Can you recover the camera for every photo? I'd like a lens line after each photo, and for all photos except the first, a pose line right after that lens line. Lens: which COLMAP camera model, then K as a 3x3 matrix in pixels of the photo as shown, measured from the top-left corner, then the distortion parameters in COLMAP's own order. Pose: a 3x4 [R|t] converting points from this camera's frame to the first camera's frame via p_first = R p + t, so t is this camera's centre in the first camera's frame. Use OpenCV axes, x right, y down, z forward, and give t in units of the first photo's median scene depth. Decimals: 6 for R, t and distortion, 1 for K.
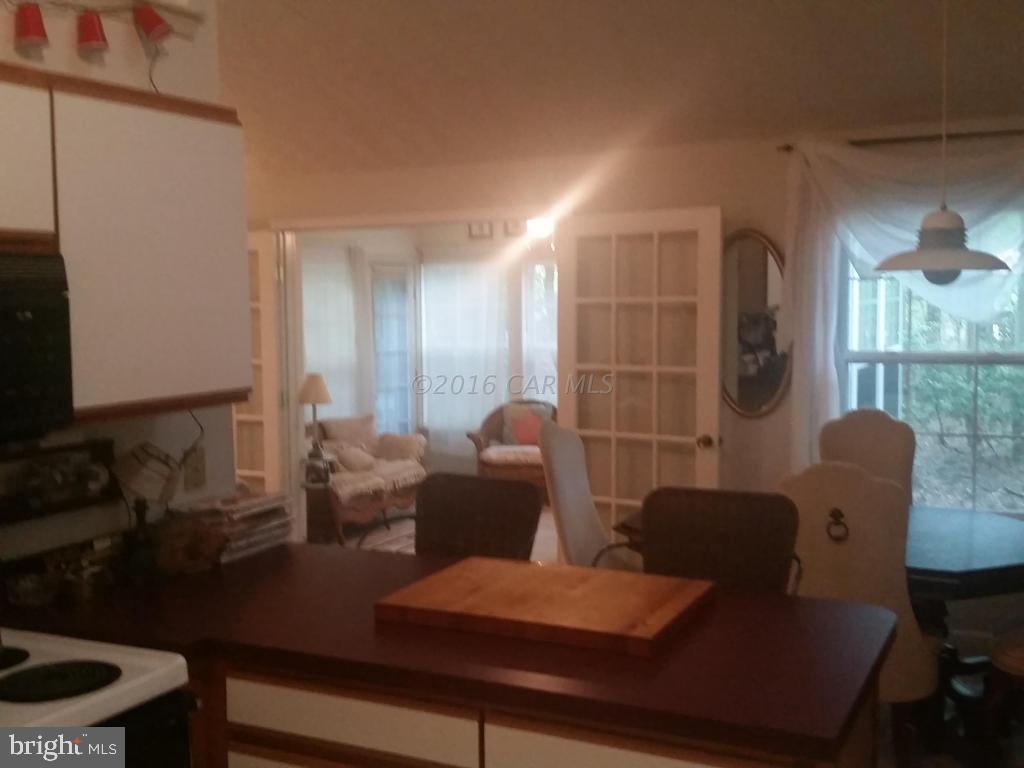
lens RADIAL K [[1116.1, 0, 510.6], [0, 1116.1, 387.8], [0, 0, 1]] dist [0.108667, -0.011439]
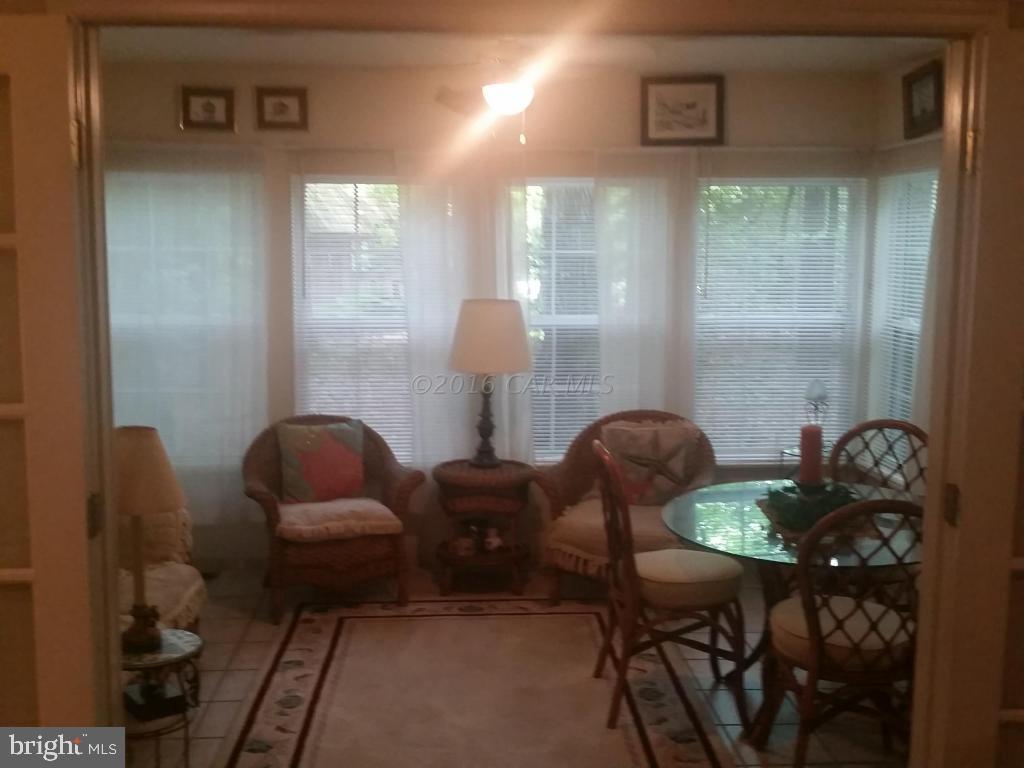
lens RADIAL K [[1116.1, 0, 510.6], [0, 1116.1, 387.8], [0, 0, 1]] dist [0.108667, -0.011439]
pose [[0.857837, -0.044928, 0.511955, -0.240068], [0.021215, 0.998418, 0.052070, -0.039140], [-0.513484, -0.033807, 0.857433, 0.551646]]
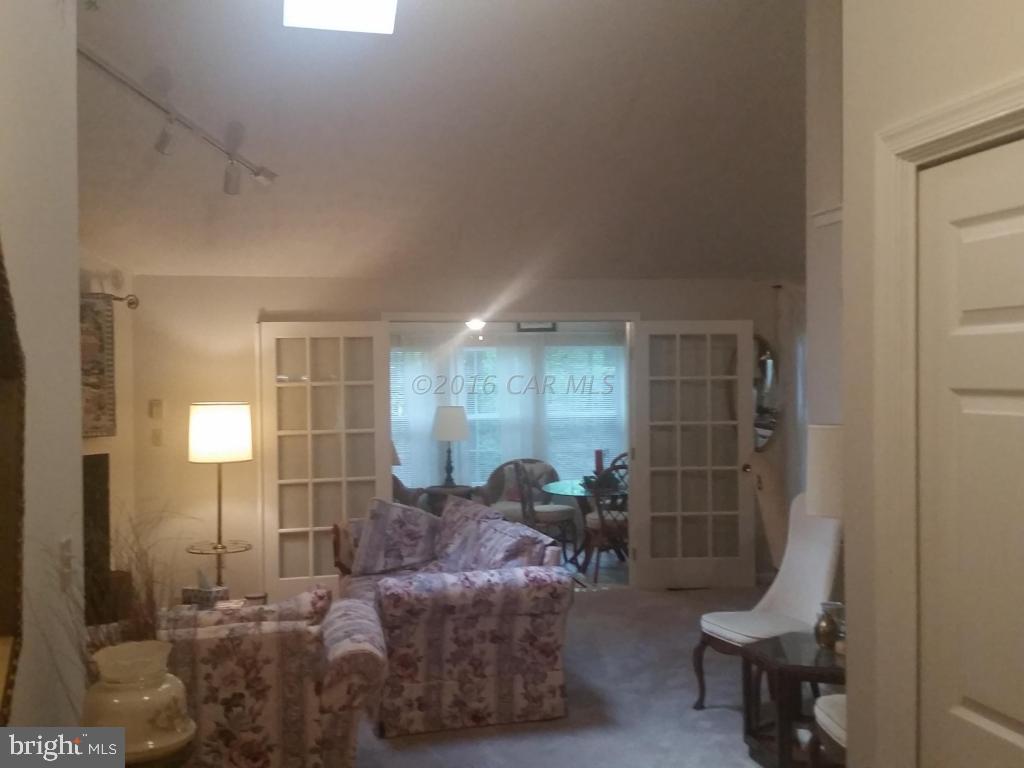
lens RADIAL K [[1116.1, 0, 510.6], [0, 1116.1, 387.8], [0, 0, 1]] dist [0.108667, -0.011439]
pose [[0.766242, -0.004810, 0.642534, -0.758682], [0.055219, 0.996766, -0.058389, 0.007170], [-0.640175, 0.080220, 0.764029, 0.002742]]
